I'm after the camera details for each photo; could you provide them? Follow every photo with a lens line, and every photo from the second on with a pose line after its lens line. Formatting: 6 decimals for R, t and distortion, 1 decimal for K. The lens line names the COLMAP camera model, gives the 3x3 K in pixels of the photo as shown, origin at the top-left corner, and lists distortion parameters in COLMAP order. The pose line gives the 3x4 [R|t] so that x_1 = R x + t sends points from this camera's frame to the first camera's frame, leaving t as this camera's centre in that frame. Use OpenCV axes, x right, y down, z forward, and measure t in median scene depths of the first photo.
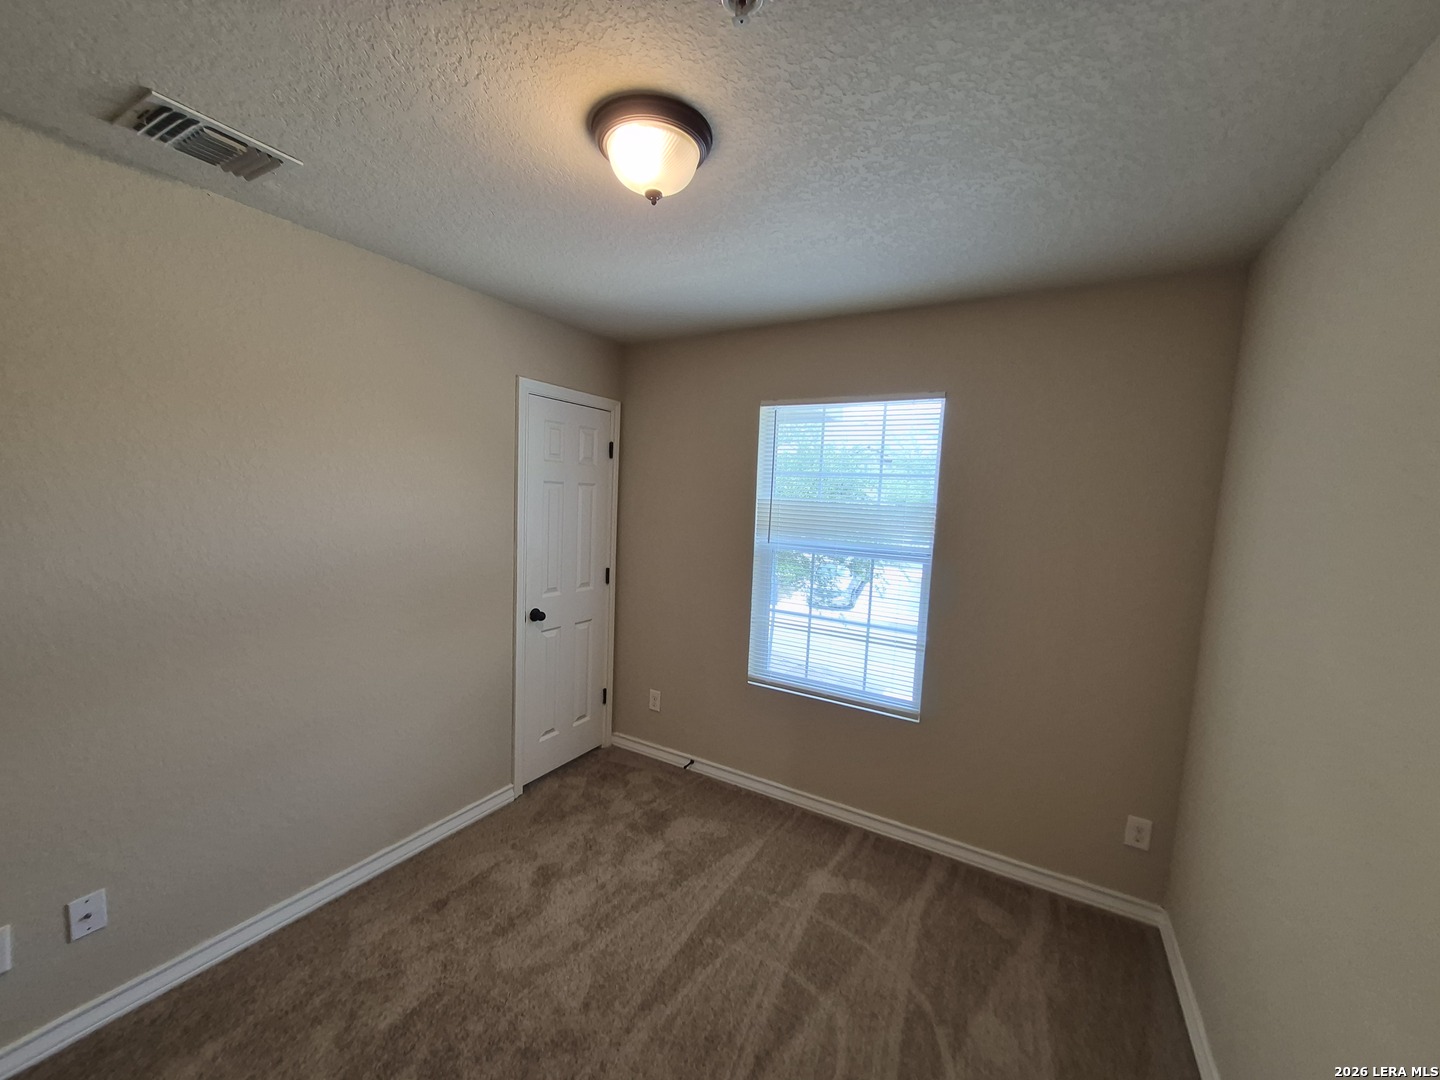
lens RADIAL K [[566.2, 0, 712.2], [0, 566.2, 542.7], [0, 0, 1]] dist [0.002878, 0.000402]
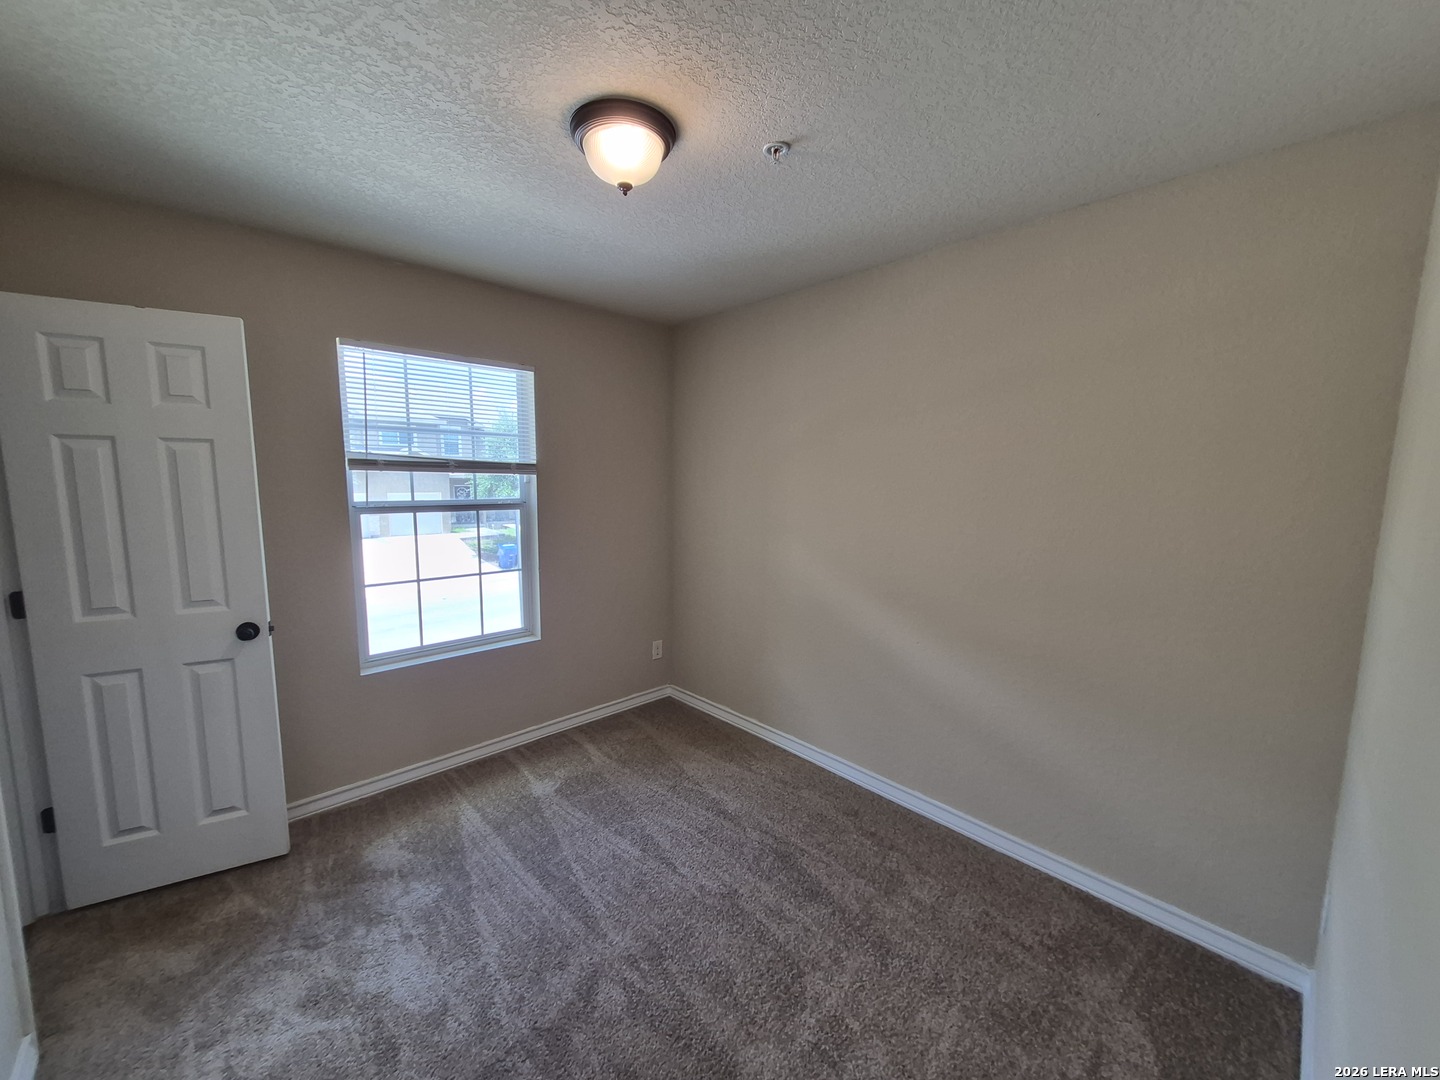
lens RADIAL K [[566.2, 0, 712.2], [0, 566.2, 542.7], [0, 0, 1]] dist [0.002878, 0.000402]
pose [[0.284381, -0.160759, 0.945137, -0.752084], [0.078463, 0.986437, 0.144175, -0.041914], [-0.955495, 0.033158, 0.293137, 0.316574]]
